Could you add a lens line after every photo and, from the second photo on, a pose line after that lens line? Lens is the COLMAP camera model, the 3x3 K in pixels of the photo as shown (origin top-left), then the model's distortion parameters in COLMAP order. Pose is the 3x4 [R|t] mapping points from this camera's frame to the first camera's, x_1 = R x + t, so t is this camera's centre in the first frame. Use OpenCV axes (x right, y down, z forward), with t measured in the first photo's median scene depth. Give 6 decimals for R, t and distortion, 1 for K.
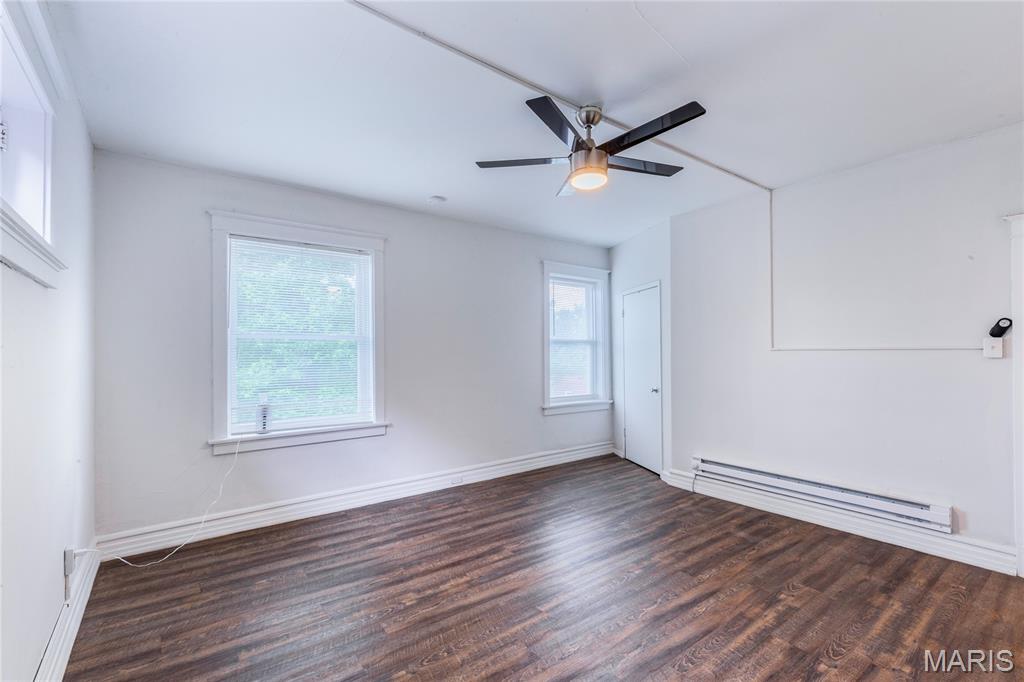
lens RADIAL K [[462.5, 0, 517.6], [0, 462.5, 341.2], [0, 0, 1]] dist [0.007364, -0.001293]
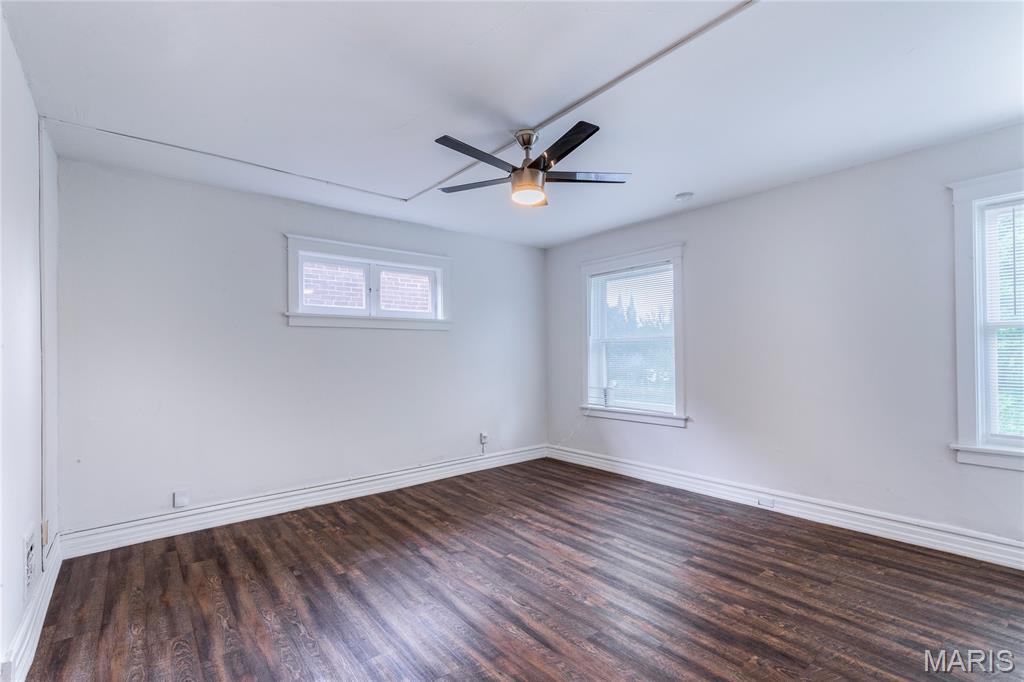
lens RADIAL K [[462.5, 0, 506.5], [0, 462.5, 341.4], [0, 0, 1]] dist [0.007364, -0.001293]
pose [[0.023510, -0.017808, -0.999565, 0.935890], [0.035459, 0.999227, -0.016968, 0.007532], [0.999095, -0.035045, 0.024123, 0.687658]]
